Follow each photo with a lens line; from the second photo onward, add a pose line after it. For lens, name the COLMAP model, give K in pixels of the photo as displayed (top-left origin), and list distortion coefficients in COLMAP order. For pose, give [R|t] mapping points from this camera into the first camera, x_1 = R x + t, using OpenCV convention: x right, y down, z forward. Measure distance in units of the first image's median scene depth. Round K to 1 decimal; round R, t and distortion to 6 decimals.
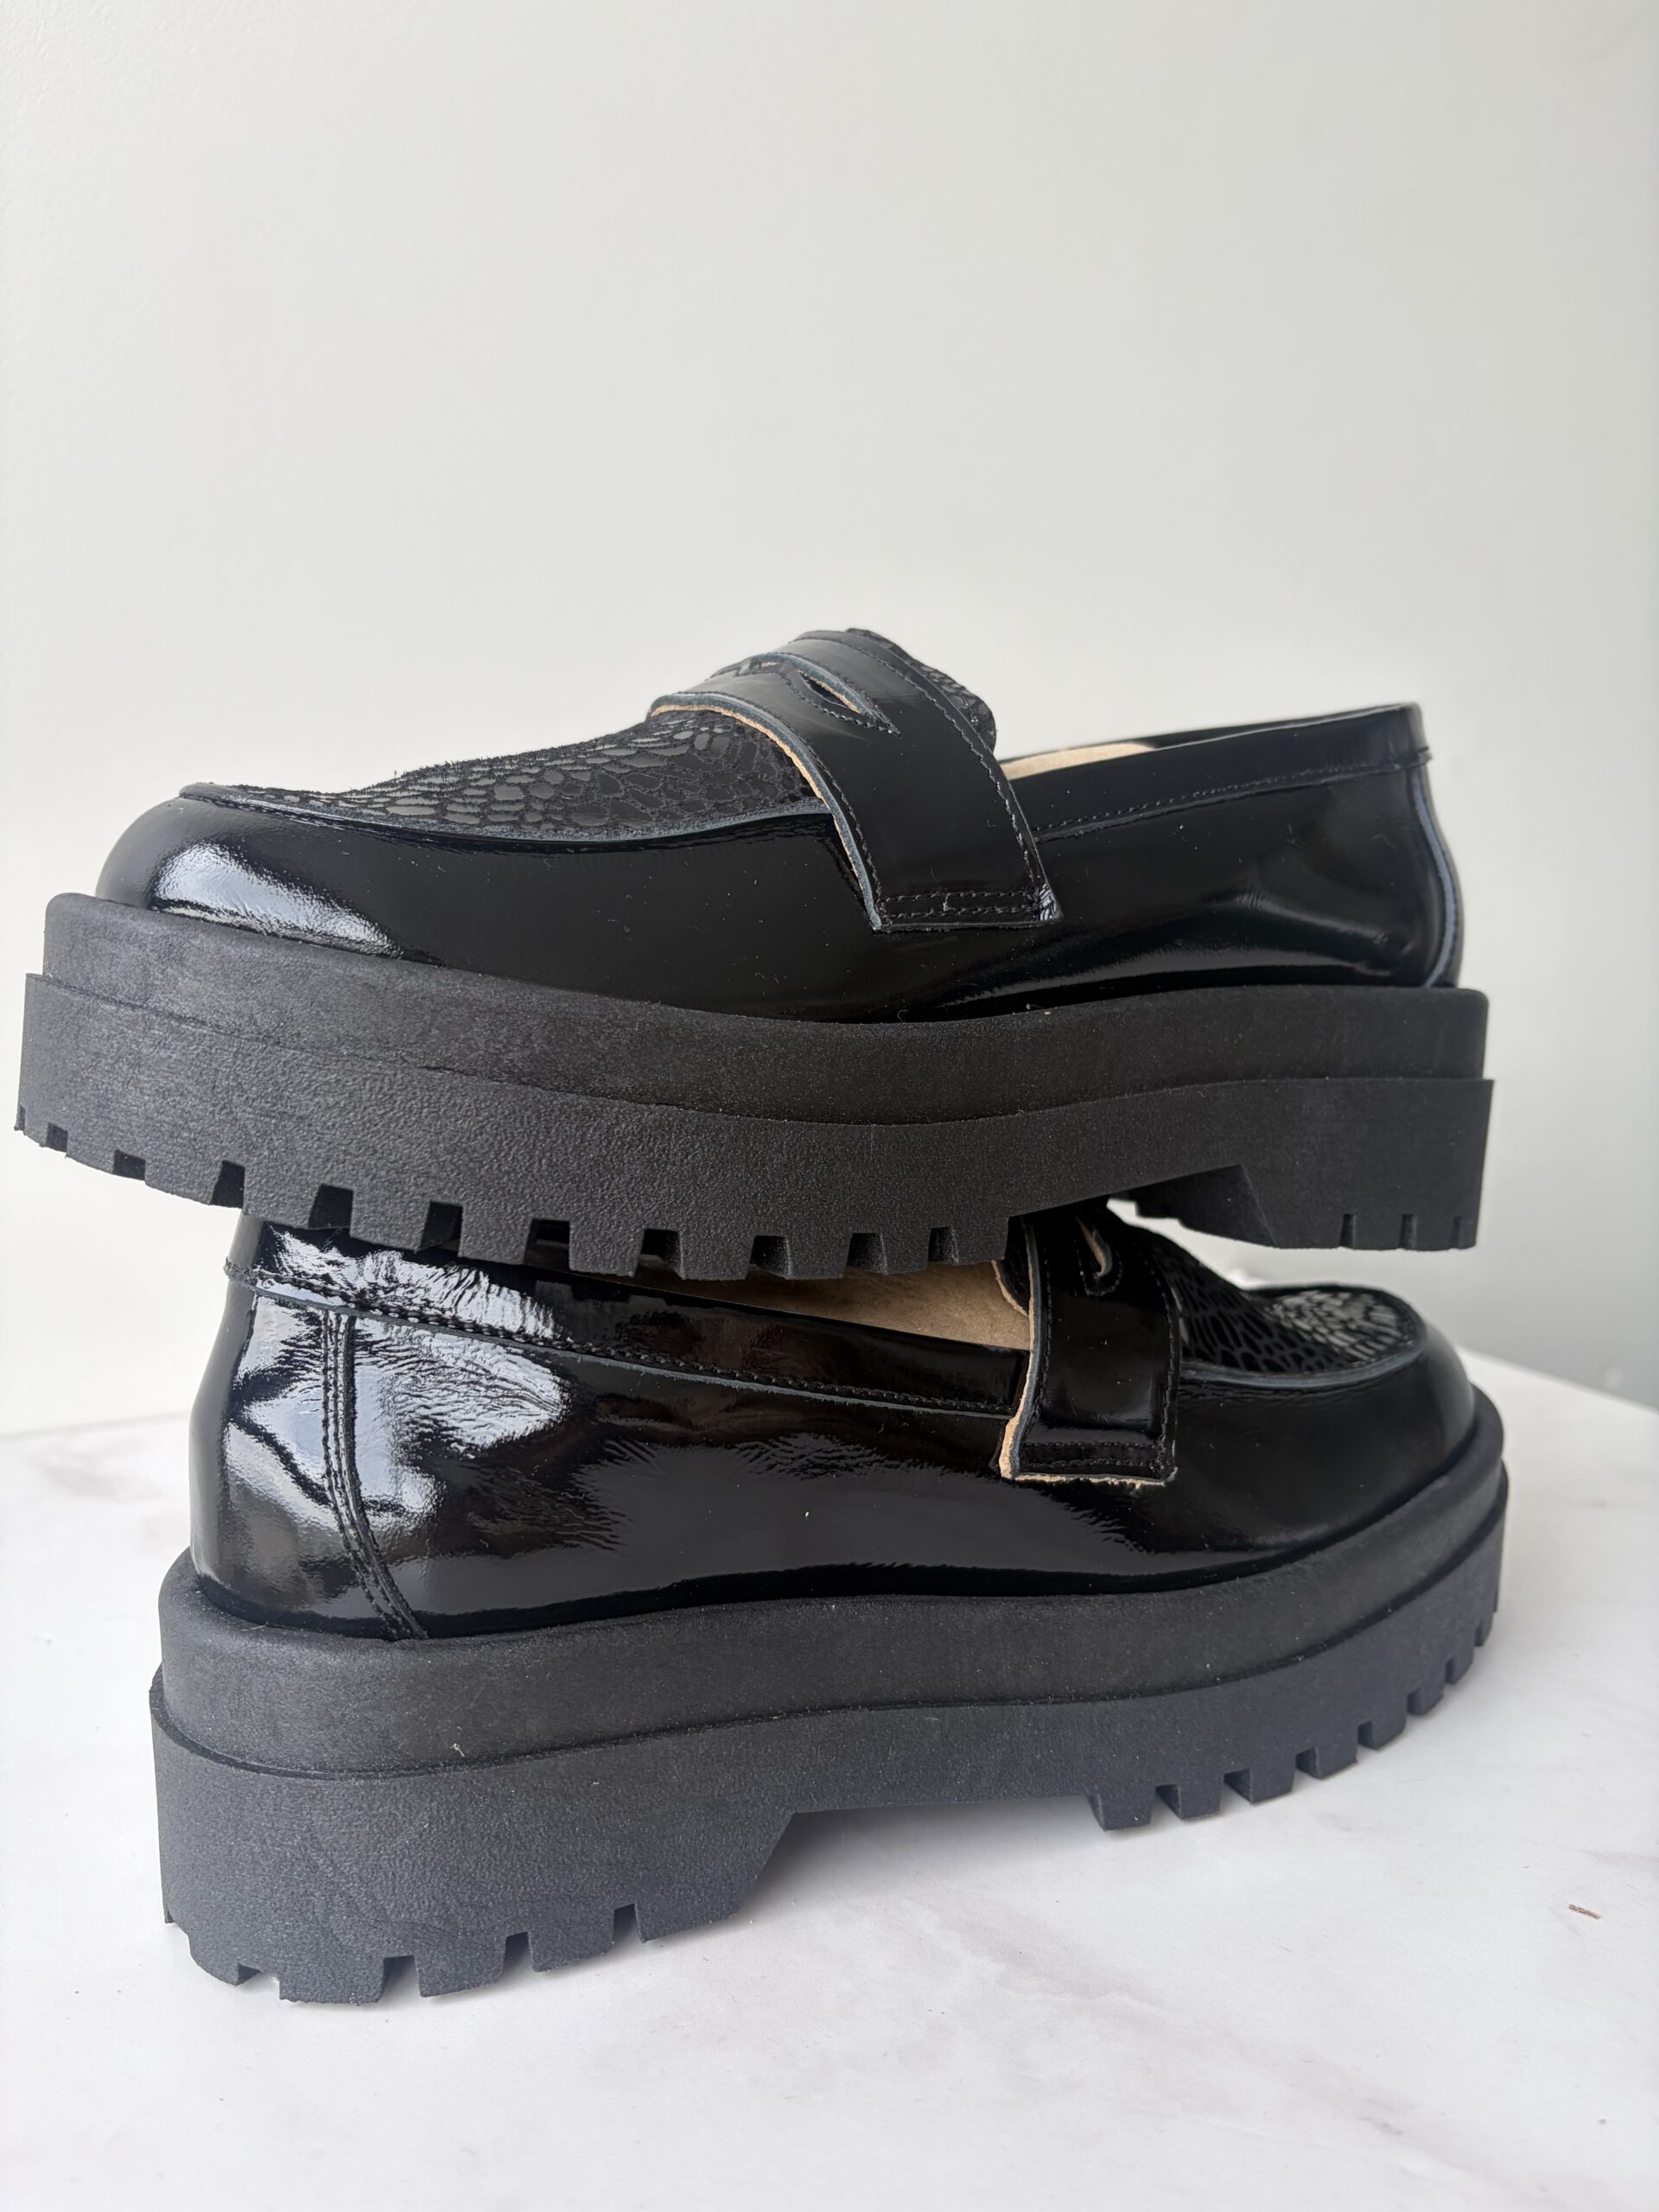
lens RADIAL K [[1514.2, 0, 835.4], [0, 1514.2, 1160.7], [0, 0, 1]] dist [0.043143, -0.001041]
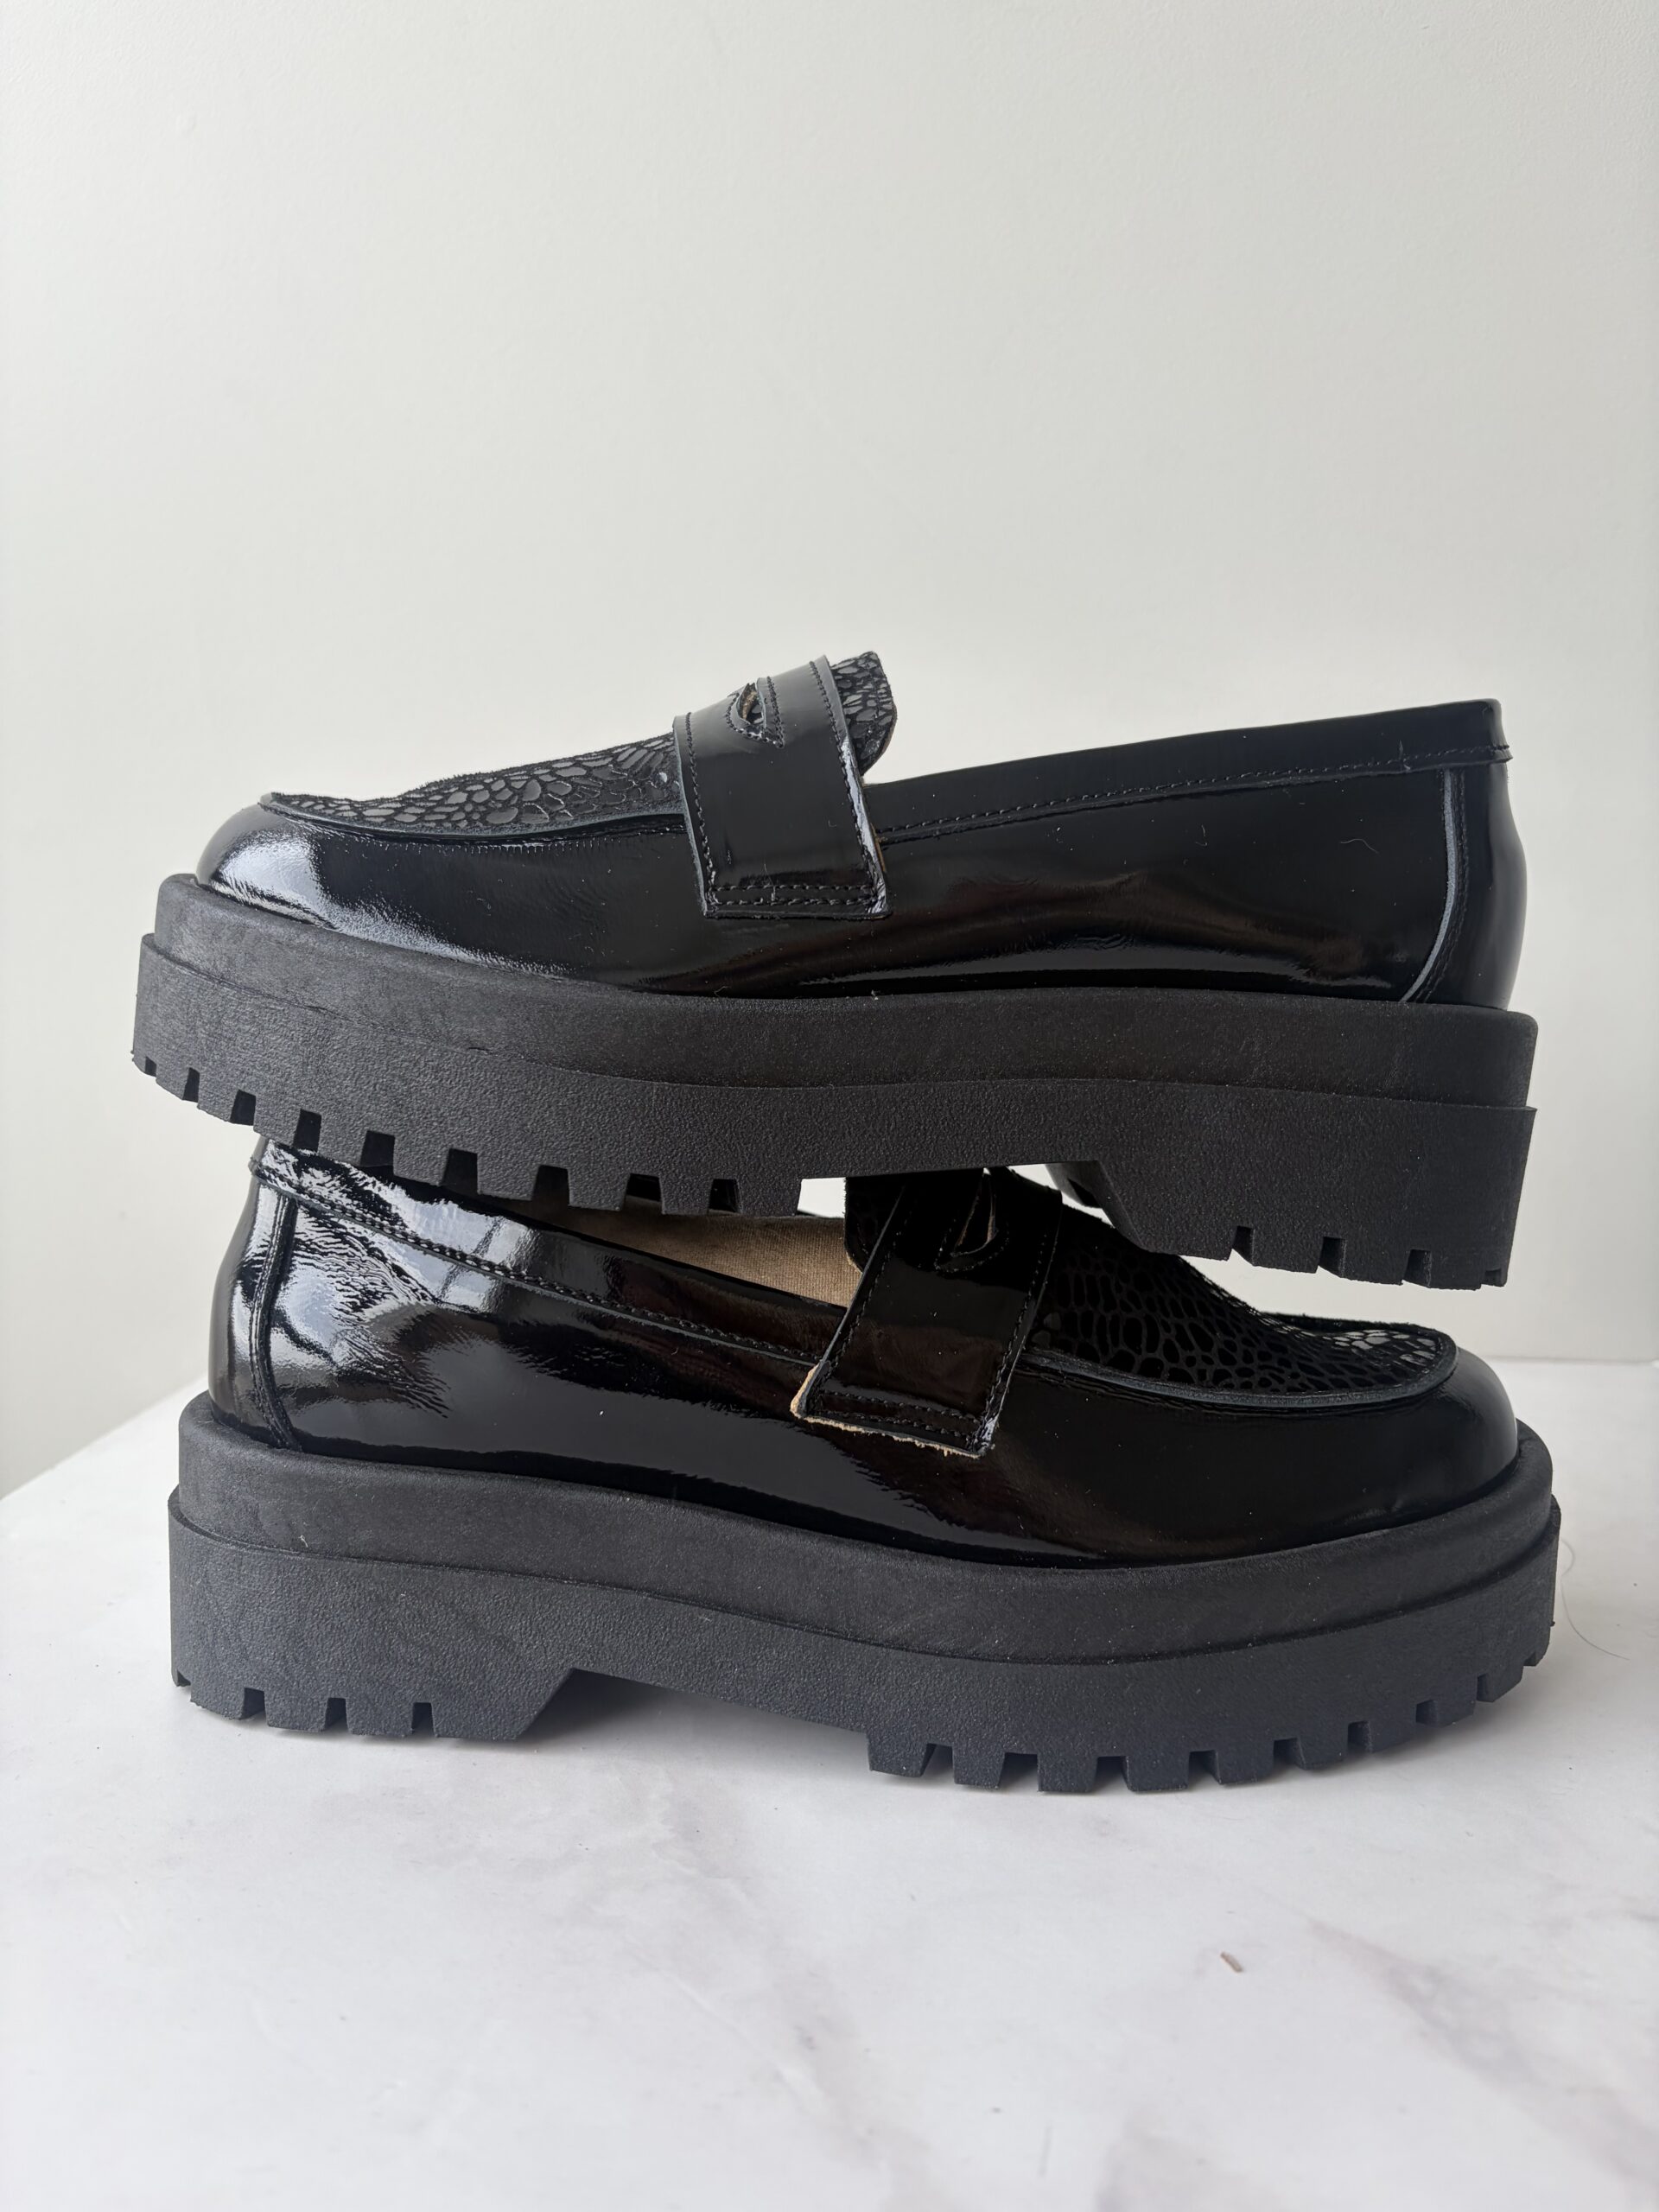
lens RADIAL K [[1514.2, 0, 835.4], [0, 1514.2, 1160.7], [0, 0, 1]] dist [0.043143, -0.001041]
pose [[0.905811, 0.090861, -0.413825, 0.573655], [-0.098215, 0.995159, 0.003520, 0.017283], [0.412142, 0.037455, 0.910350, 0.005003]]
